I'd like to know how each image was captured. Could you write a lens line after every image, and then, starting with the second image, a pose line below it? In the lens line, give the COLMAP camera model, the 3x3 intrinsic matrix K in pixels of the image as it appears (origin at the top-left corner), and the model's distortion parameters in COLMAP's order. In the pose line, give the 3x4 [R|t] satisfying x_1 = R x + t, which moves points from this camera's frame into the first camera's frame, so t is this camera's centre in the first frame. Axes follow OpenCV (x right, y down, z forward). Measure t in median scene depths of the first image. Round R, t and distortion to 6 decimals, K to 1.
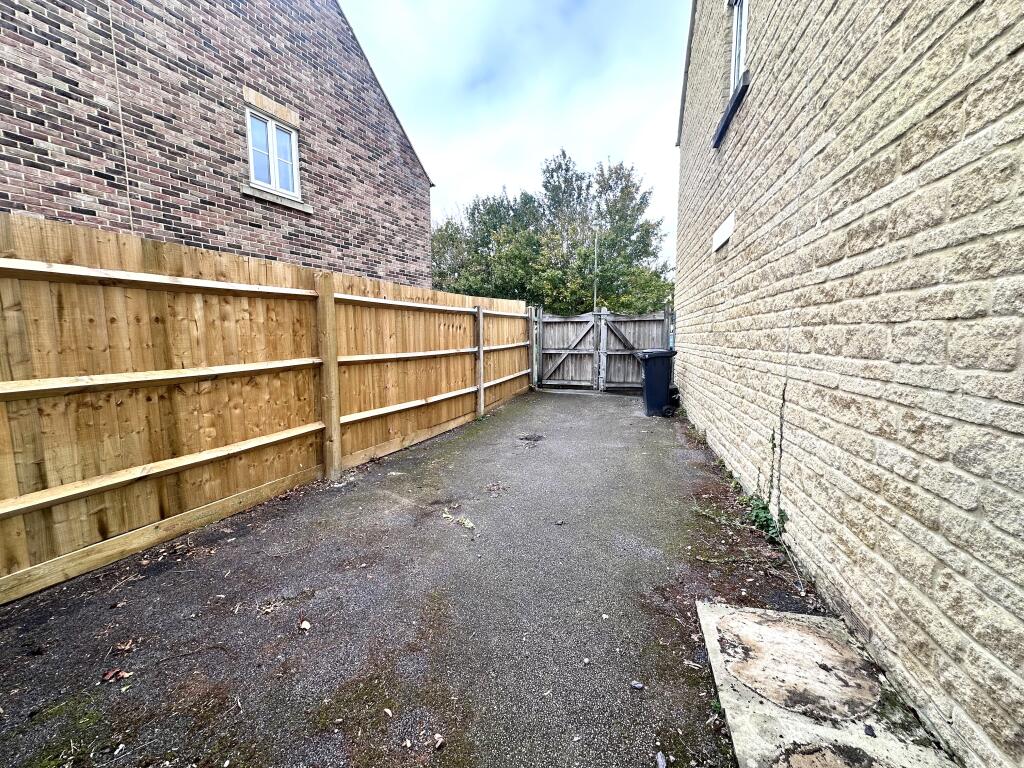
lens RADIAL K [[409.9, 0, 512.4], [0, 409.9, 381.4], [0, 0, 1]] dist [0.000041, -0.000785]
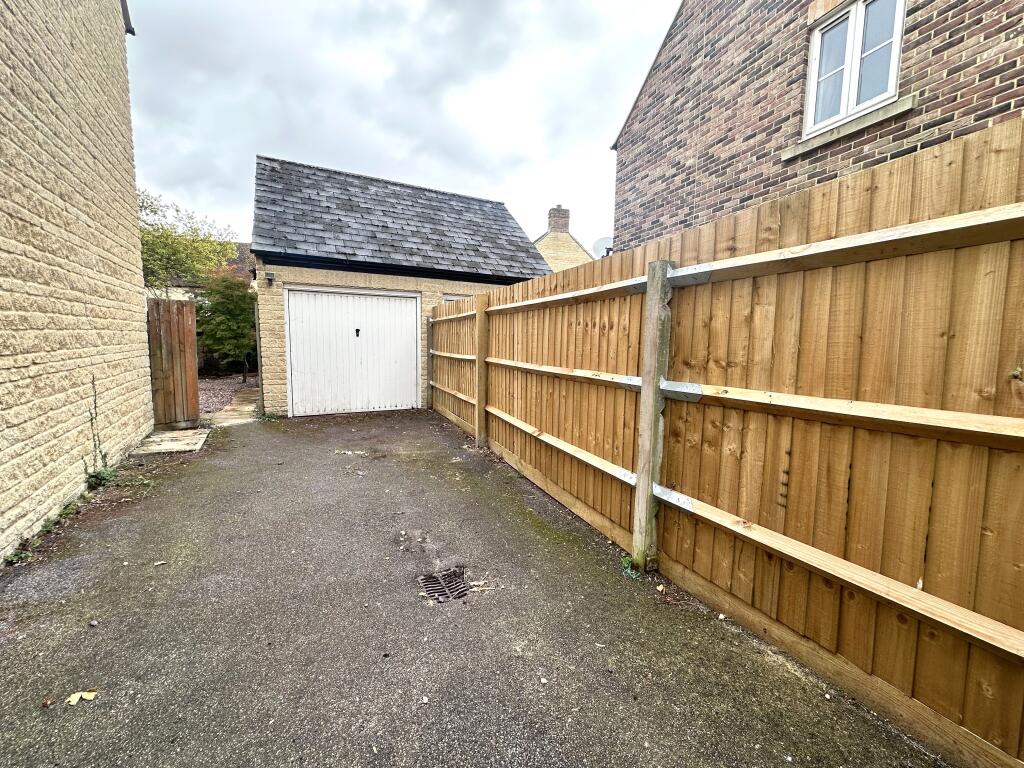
lens RADIAL K [[409.9, 0, 511.6], [0, 409.9, 381.1], [0, 0, 1]] dist [0.000041, -0.000785]
pose [[-0.694975, 0.064322, -0.716151, 0.305915], [-0.095614, 0.978878, 0.180707, -0.157201], [0.712648, 0.194061, -0.674146, 1.348412]]
